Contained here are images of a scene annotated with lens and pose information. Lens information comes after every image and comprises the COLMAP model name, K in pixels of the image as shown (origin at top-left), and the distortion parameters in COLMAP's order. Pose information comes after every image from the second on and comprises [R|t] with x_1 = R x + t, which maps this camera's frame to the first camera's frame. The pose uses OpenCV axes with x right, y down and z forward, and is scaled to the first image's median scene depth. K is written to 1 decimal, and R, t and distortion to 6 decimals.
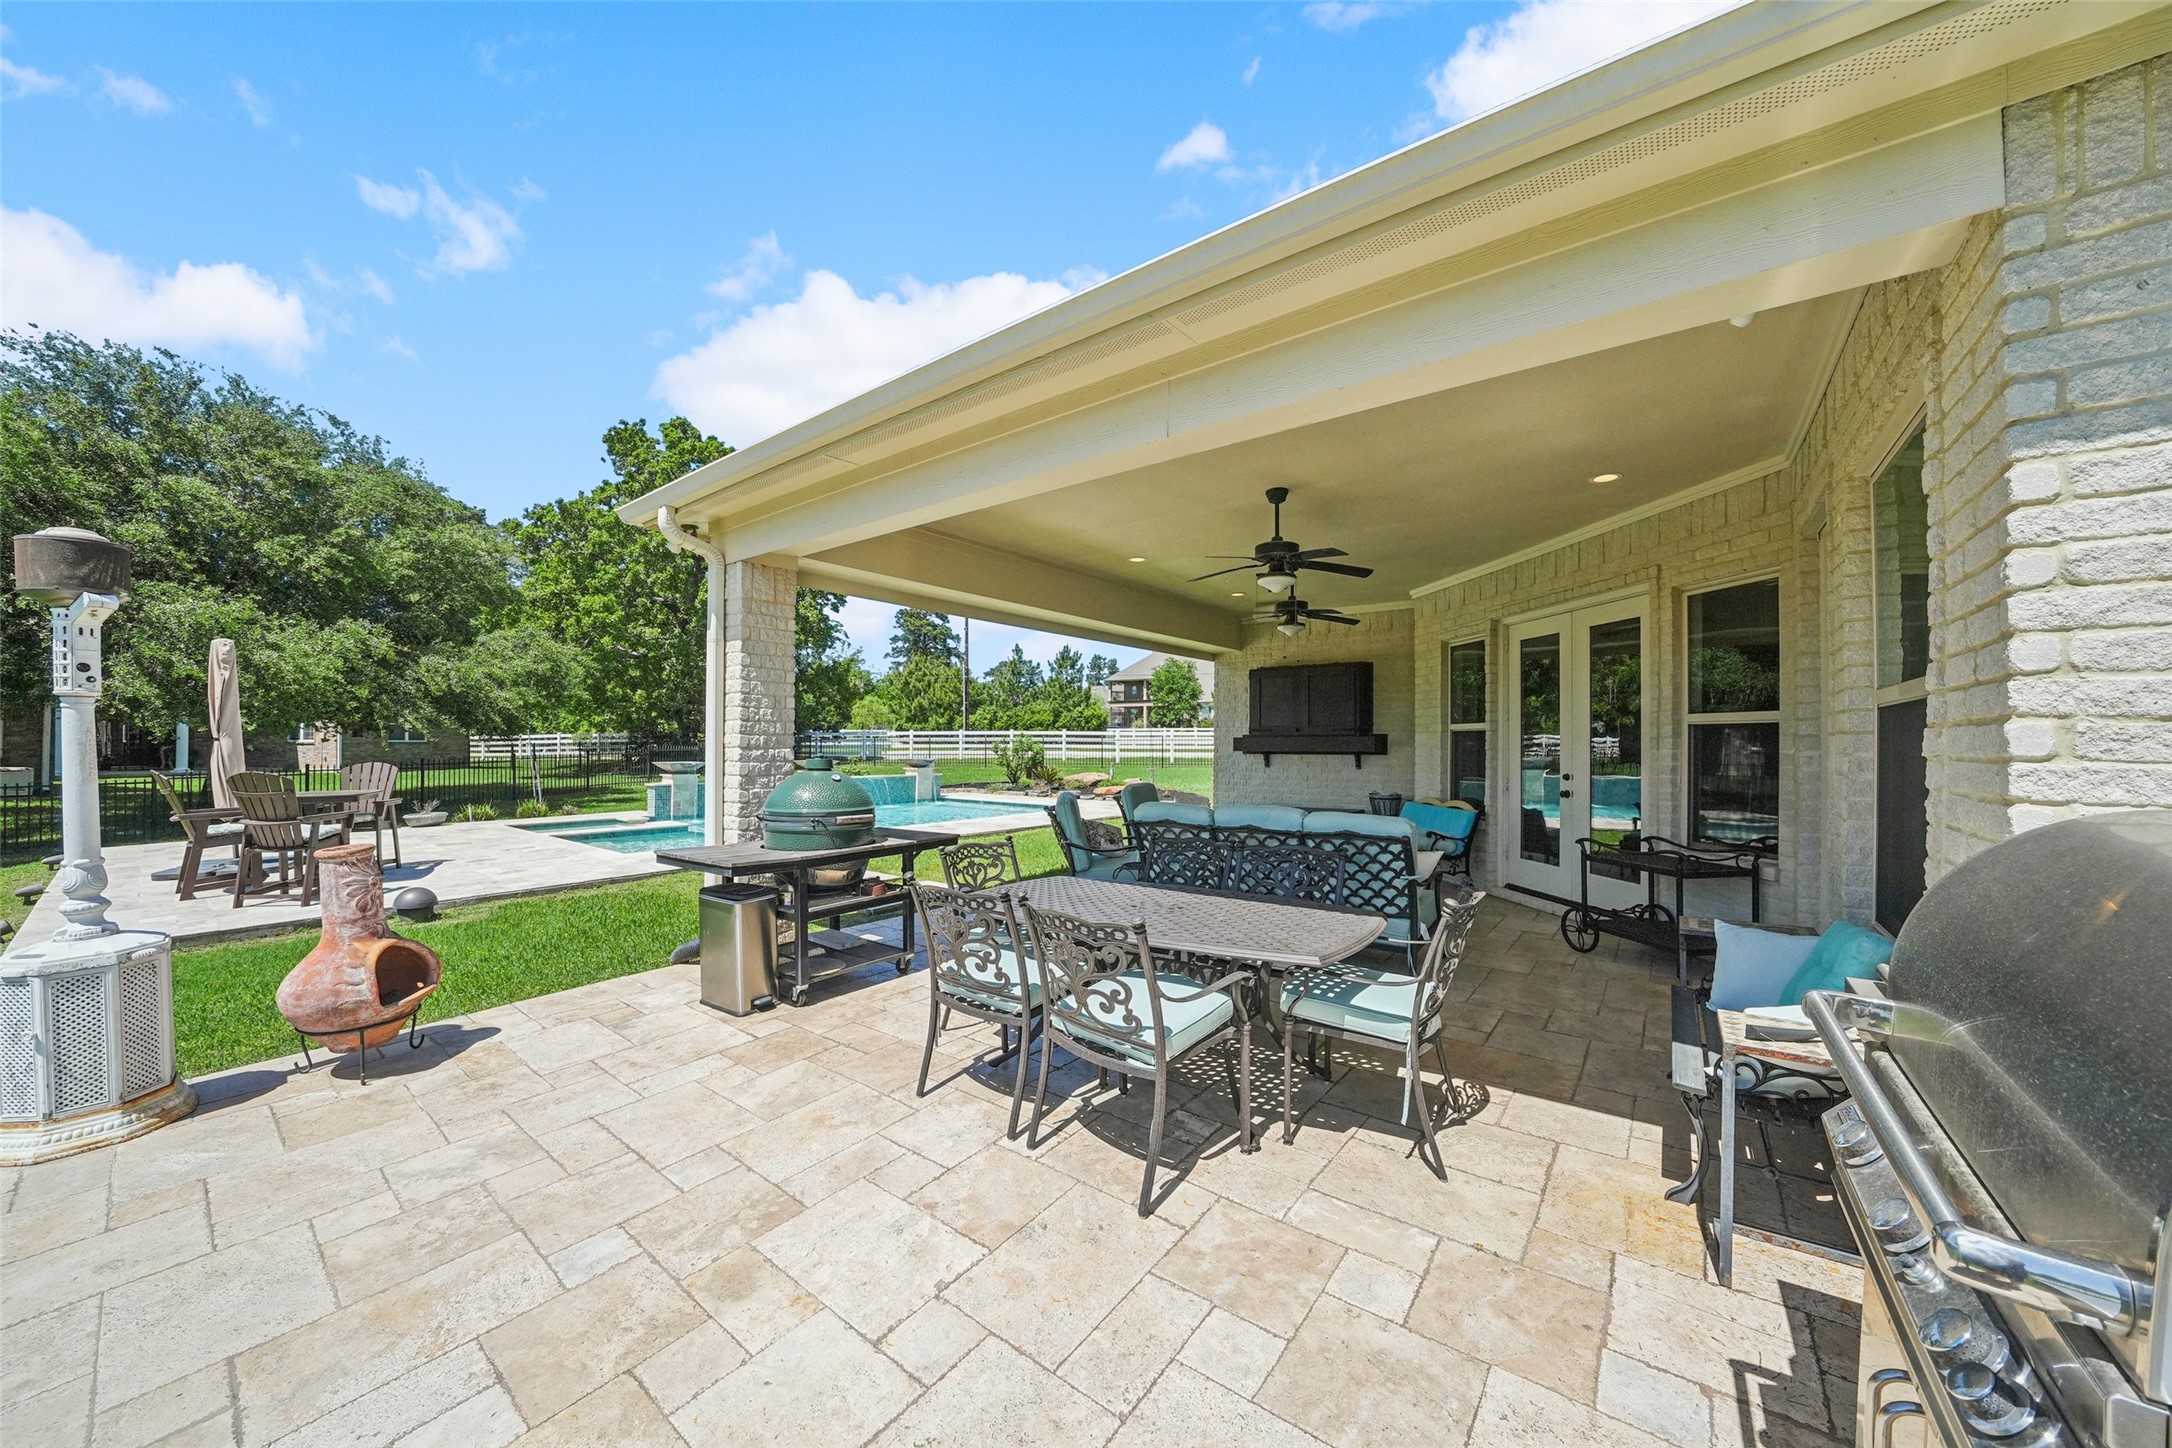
lens RADIAL K [[769.2, 0, 1084.6], [0, 769.2, 735.4], [0, 0, 1]] dist [-0.018993, 0.001467]
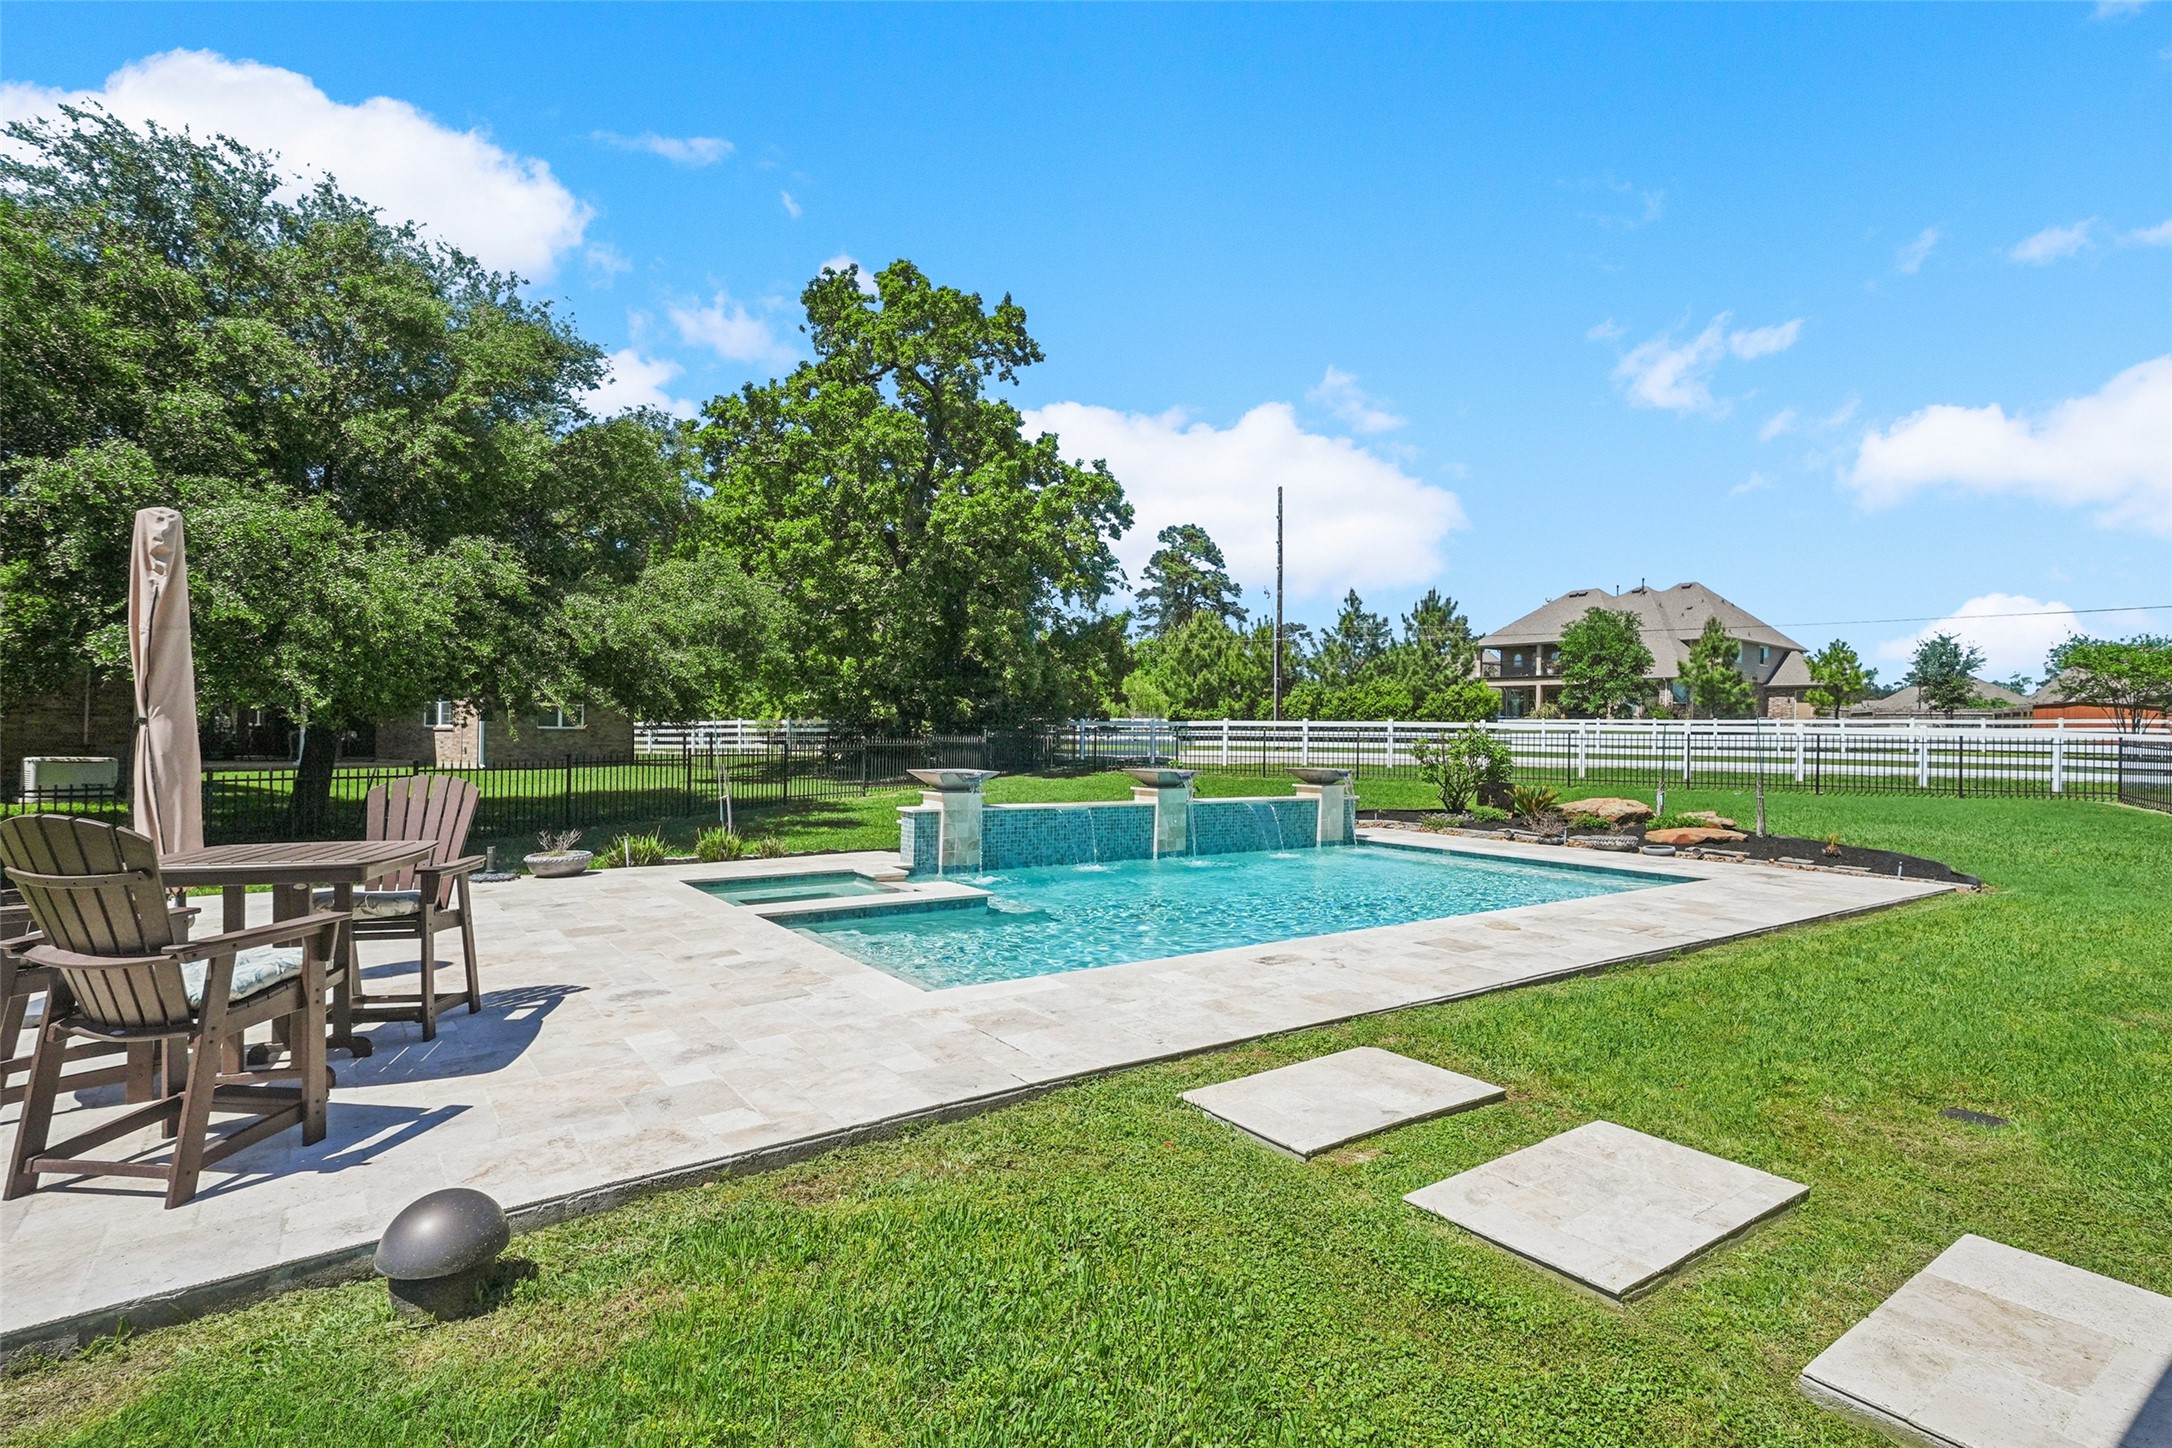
lens RADIAL K [[1014.6, 0, 1084.5], [0, 1014.6, 723.4], [0, 0, 1]] dist [0.018500, -0.000106]
pose [[0.964518, 0.008945, -0.263866, -0.165866], [-0.010091, 0.999945, -0.002987, 0.001368], [0.263825, 0.005544, 0.964555, 0.211779]]
